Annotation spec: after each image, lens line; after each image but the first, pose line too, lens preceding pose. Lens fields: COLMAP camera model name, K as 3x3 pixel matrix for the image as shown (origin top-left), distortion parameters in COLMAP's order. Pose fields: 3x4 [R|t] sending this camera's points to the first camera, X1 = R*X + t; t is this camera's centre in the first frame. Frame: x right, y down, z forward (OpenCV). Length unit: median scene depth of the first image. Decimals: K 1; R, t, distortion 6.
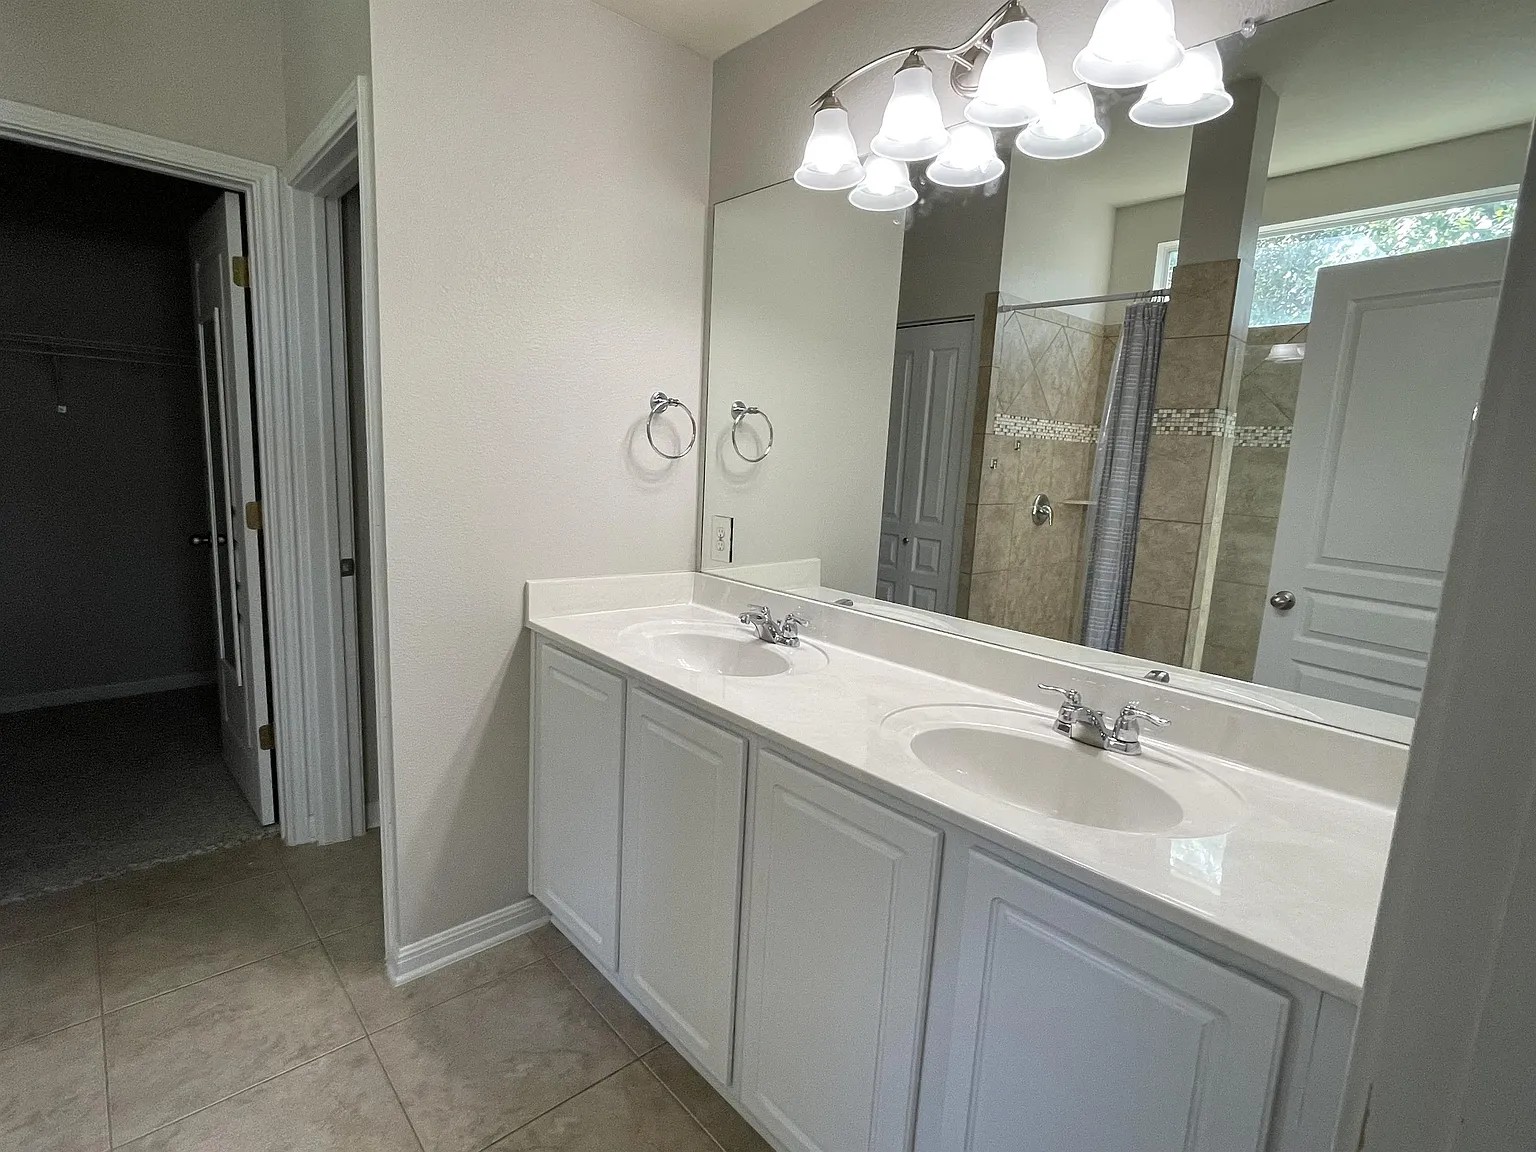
lens RADIAL K [[765.7, 0, 768.0], [0, 765.7, 576.0], [0, 0, 1]] dist [-0.022592, 0.000074]
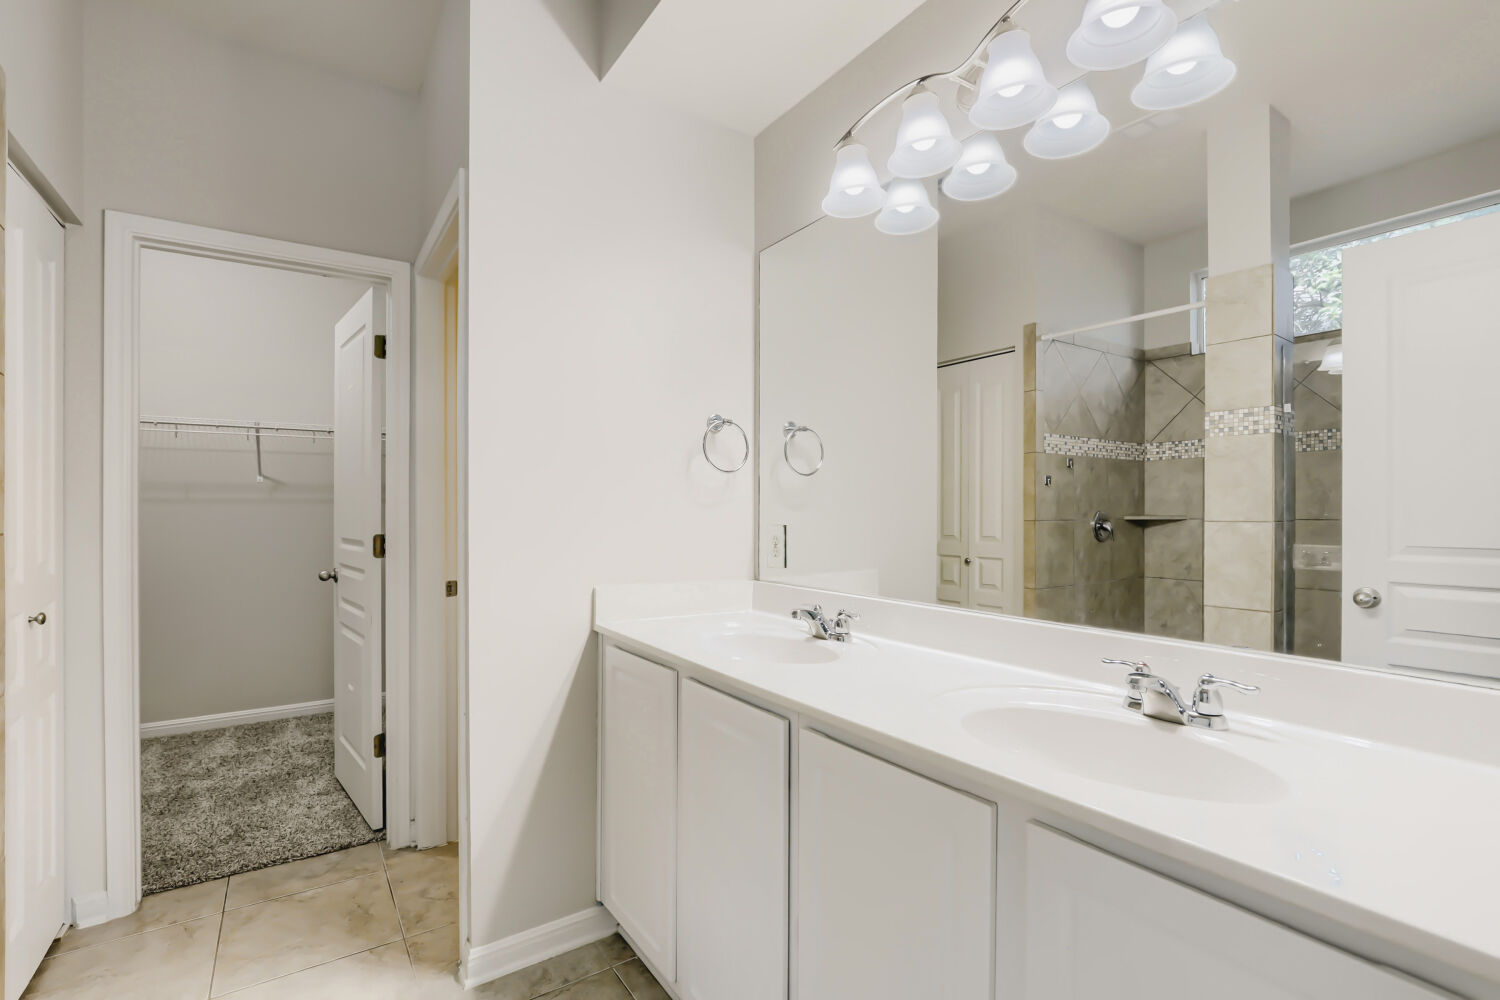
lens RADIAL K [[686.8, 0, 745.4], [0, 686.8, 512.6], [0, 0, 1]] dist [-0.048361, 0.022648]
pose [[0.987813, -0.050231, -0.147315, 0.039222], [0.025256, 0.985678, -0.166734, 0.063865], [0.153581, 0.160982, 0.974935, 0.069215]]
